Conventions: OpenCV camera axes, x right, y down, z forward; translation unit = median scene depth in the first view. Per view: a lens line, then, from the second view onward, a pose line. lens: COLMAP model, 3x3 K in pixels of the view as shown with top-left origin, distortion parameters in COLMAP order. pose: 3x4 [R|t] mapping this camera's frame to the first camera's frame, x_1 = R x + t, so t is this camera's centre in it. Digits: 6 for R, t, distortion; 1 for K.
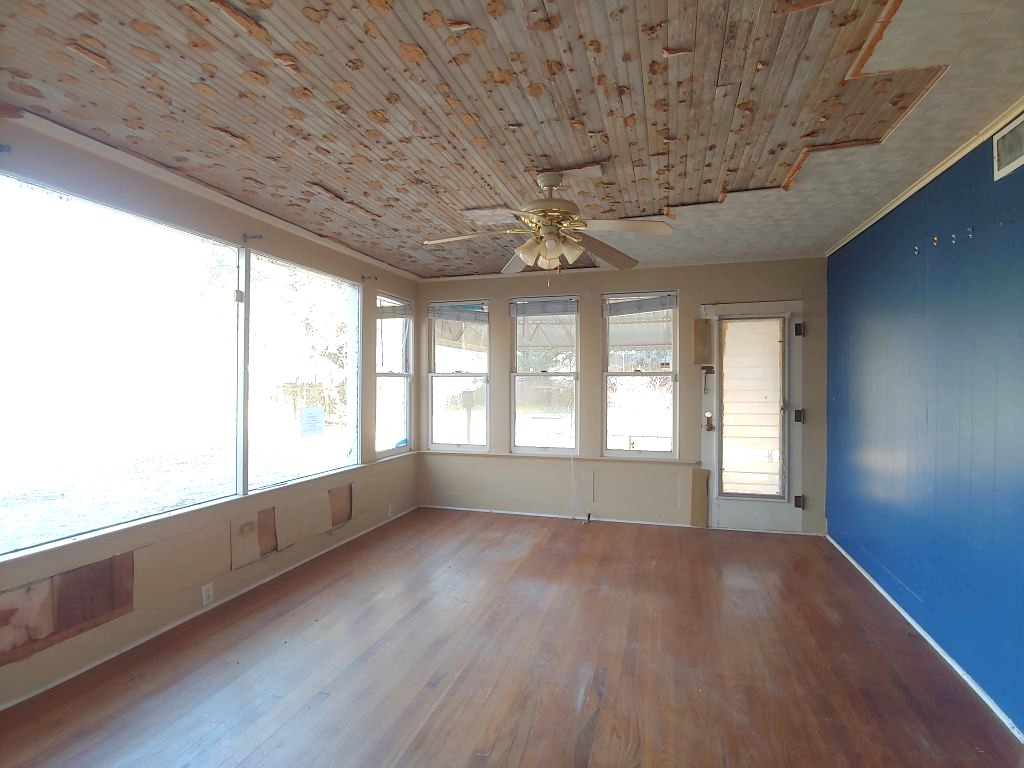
lens RADIAL K [[523.4, 0, 513.0], [0, 523.4, 383.2], [0, 0, 1]] dist [0.000880, 0.000180]
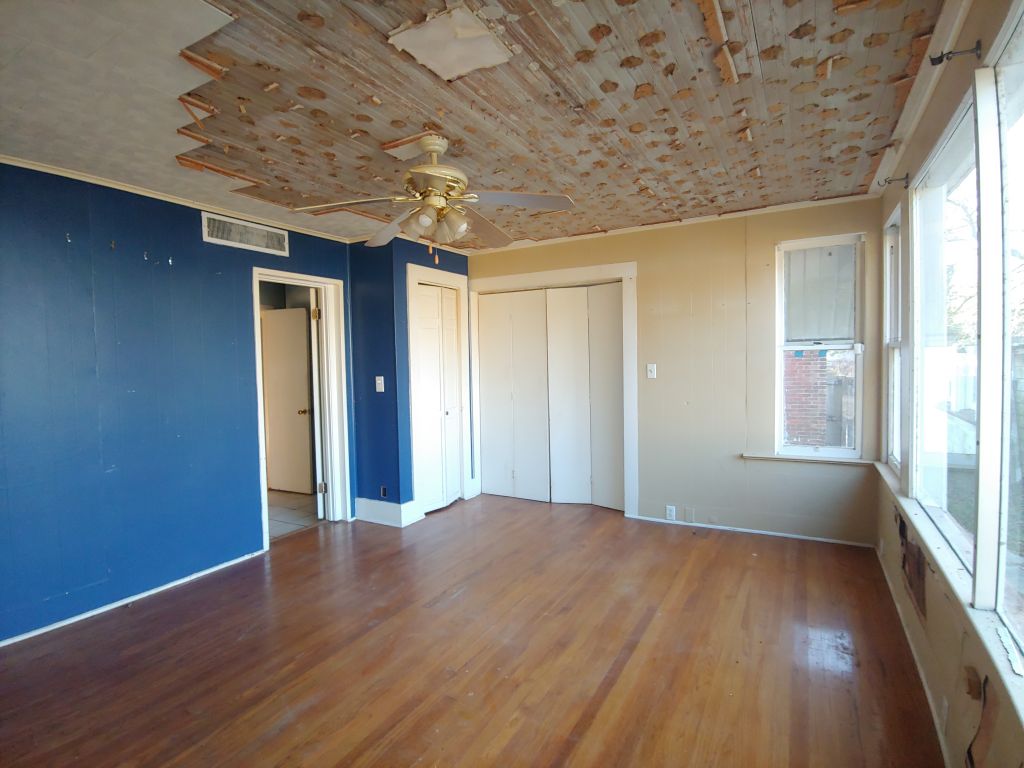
lens RADIAL K [[523.4, 0, 512.5], [0, 523.4, 379.7], [0, 0, 1]] dist [0.000880, 0.000180]
pose [[-0.975851, 0.005044, 0.218377, -0.282987], [0.015050, 0.998910, 0.044181, -0.021982], [-0.217916, 0.046401, -0.974864, 2.054976]]
